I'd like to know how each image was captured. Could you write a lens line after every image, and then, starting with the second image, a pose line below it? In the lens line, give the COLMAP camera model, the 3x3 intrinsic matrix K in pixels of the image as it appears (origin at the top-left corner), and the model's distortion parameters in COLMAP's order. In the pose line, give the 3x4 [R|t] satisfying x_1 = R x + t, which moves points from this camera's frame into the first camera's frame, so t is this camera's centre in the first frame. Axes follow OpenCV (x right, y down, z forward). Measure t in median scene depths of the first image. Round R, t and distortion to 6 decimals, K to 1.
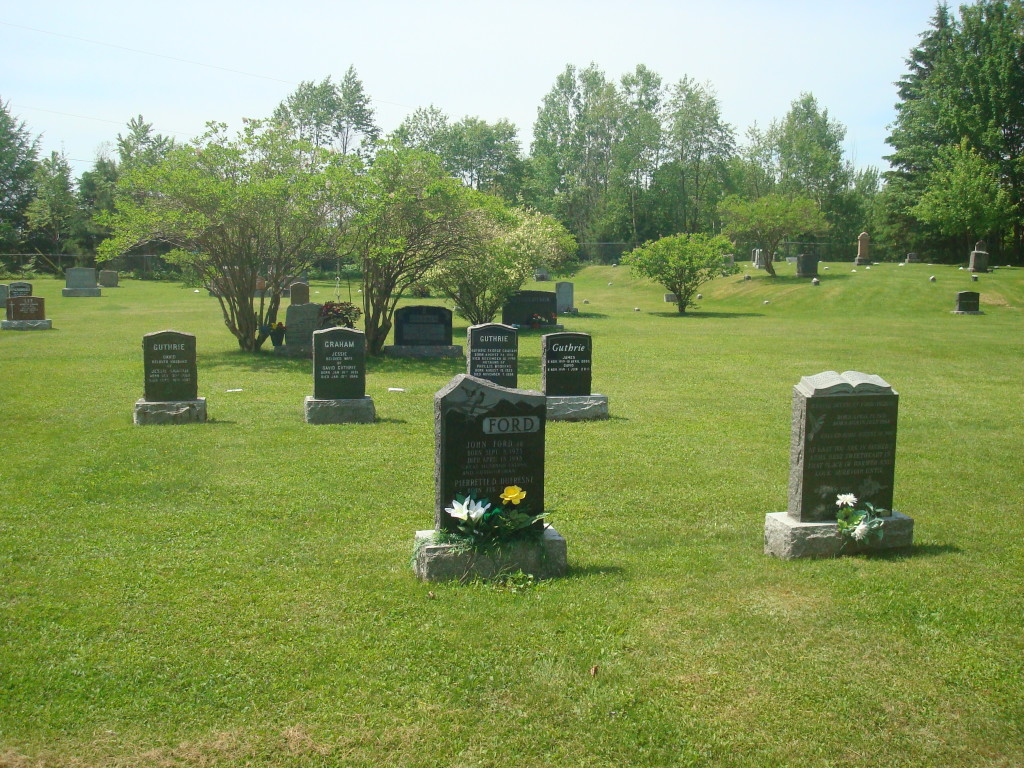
lens RADIAL K [[1209.4, 0, 512.0], [0, 1209.4, 384.0], [0, 0, 1]] dist [-0.011861, -0.009674]
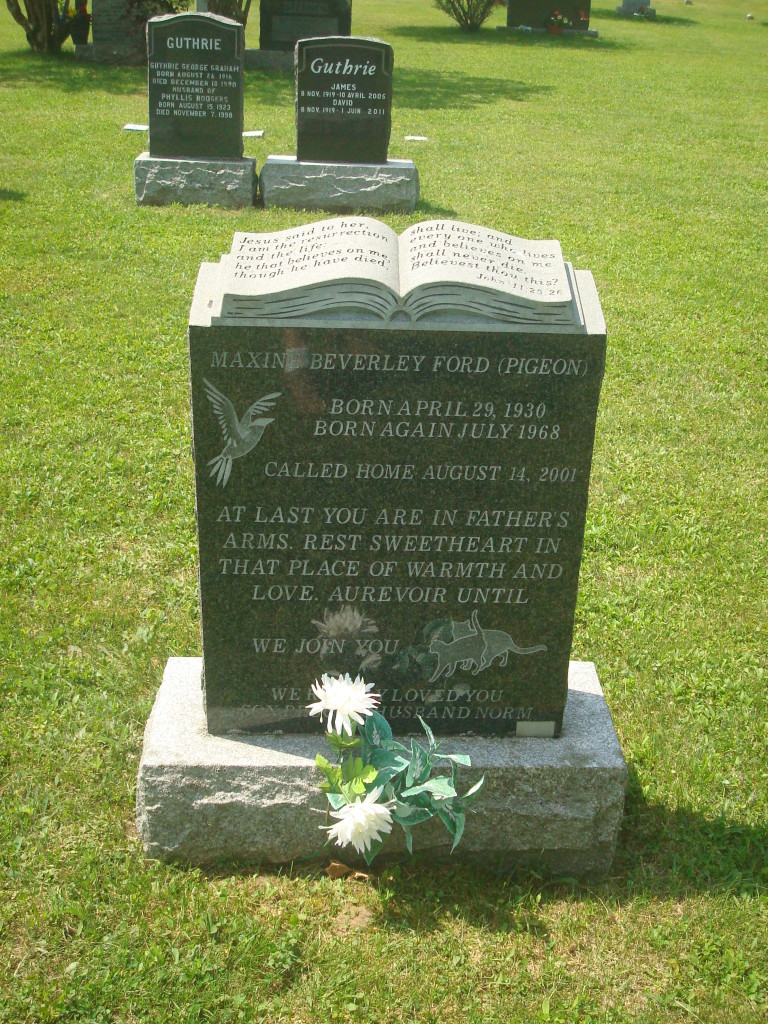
lens RADIAL K [[1263.8, 0, 384.0], [0, 1263.8, 512.0], [0, 0, 1]] dist [-0.008998, -0.203971]
pose [[0.966586, 0.128135, -0.222018, 0.338882], [-0.051840, 0.945919, 0.320233, -0.038092], [0.251045, -0.298024, 0.920955, 0.734967]]
